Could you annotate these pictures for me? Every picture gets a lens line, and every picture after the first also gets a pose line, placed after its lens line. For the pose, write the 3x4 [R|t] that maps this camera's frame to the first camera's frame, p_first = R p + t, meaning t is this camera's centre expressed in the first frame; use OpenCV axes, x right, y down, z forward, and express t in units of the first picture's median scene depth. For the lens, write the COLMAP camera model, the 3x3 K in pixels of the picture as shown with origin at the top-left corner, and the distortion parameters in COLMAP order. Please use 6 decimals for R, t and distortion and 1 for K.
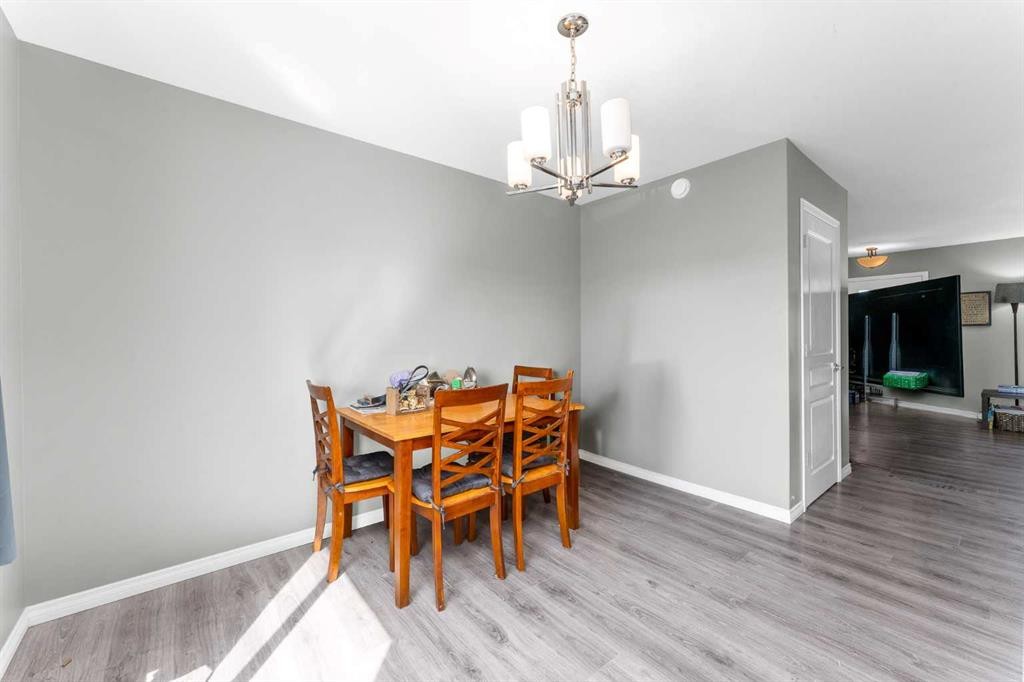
lens RADIAL K [[407.2, 0, 510.9], [0, 407.2, 344.2], [0, 0, 1]] dist [0.000655, -0.000331]
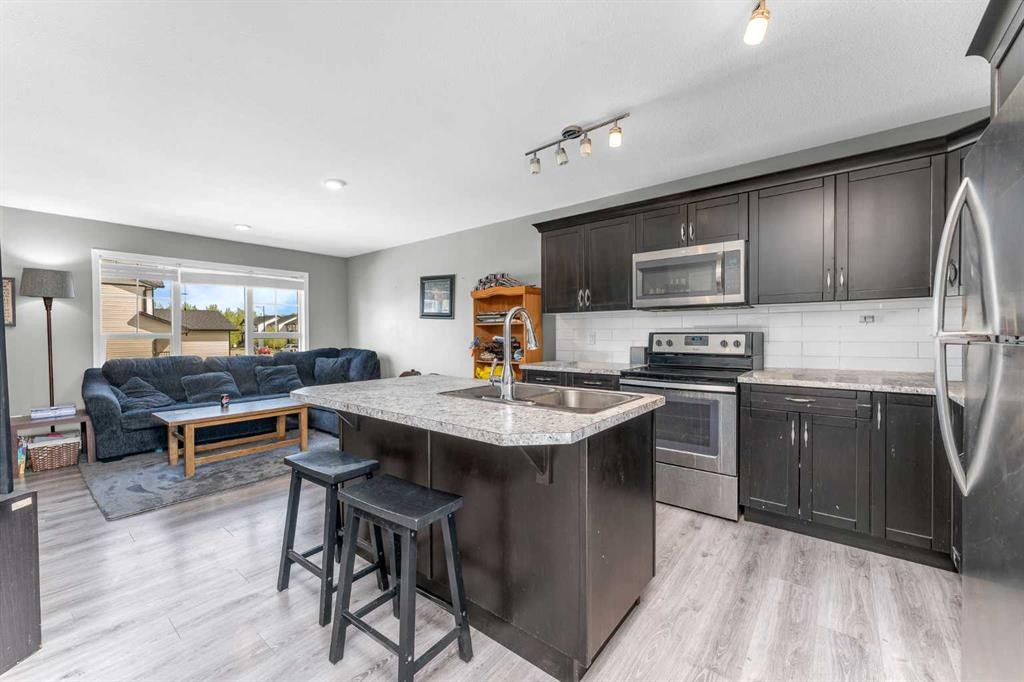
lens RADIAL K [[407.2, 0, 514.1], [0, 407.2, 333.8], [0, 0, 1]] dist [0.000655, -0.000331]
pose [[-0.216266, 0.008154, 0.976300, 0.307328], [0.020032, 0.999792, -0.003913, -0.012703], [-0.976129, 0.018711, -0.216384, 0.317658]]
